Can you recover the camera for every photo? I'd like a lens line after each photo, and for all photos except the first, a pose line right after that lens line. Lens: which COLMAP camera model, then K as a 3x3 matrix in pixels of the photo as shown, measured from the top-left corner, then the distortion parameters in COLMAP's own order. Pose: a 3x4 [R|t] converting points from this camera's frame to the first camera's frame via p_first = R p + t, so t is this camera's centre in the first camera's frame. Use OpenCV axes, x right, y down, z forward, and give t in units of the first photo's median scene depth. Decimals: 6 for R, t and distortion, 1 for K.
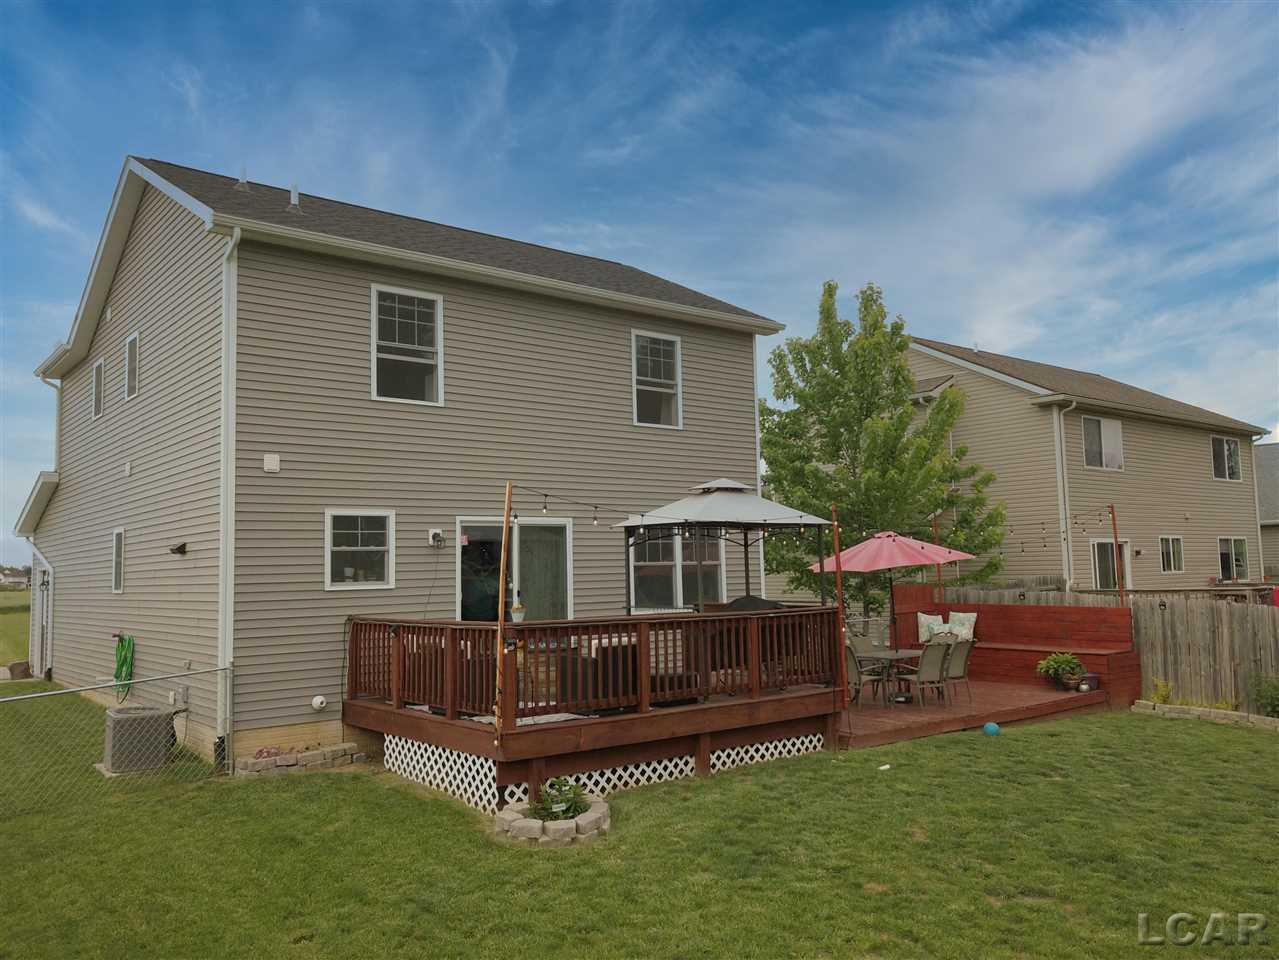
lens RADIAL K [[1033.1, 0, 640.8], [0, 1033.1, 485.4], [0, 0, 1]] dist [0.004682, -0.003170]
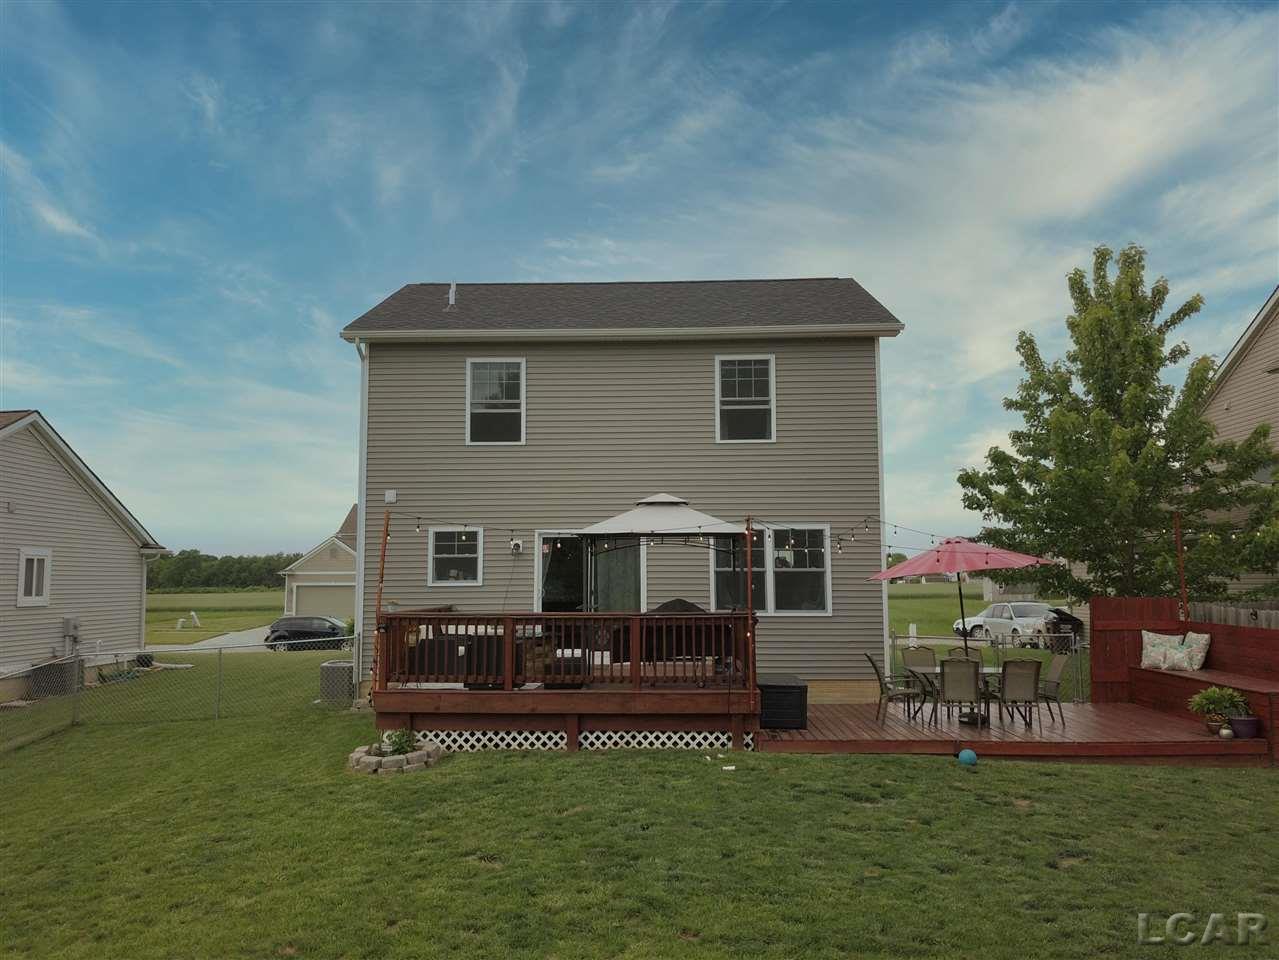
lens RADIAL K [[1033.1, 0, 643.0], [0, 1033.1, 474.4], [0, 0, 1]] dist [0.004682, -0.003170]
pose [[0.748015, -0.048019, -0.661943, 0.797087], [0.043190, 0.998787, -0.023649, -0.002573], [0.662275, -0.010900, 0.749181, 0.148320]]
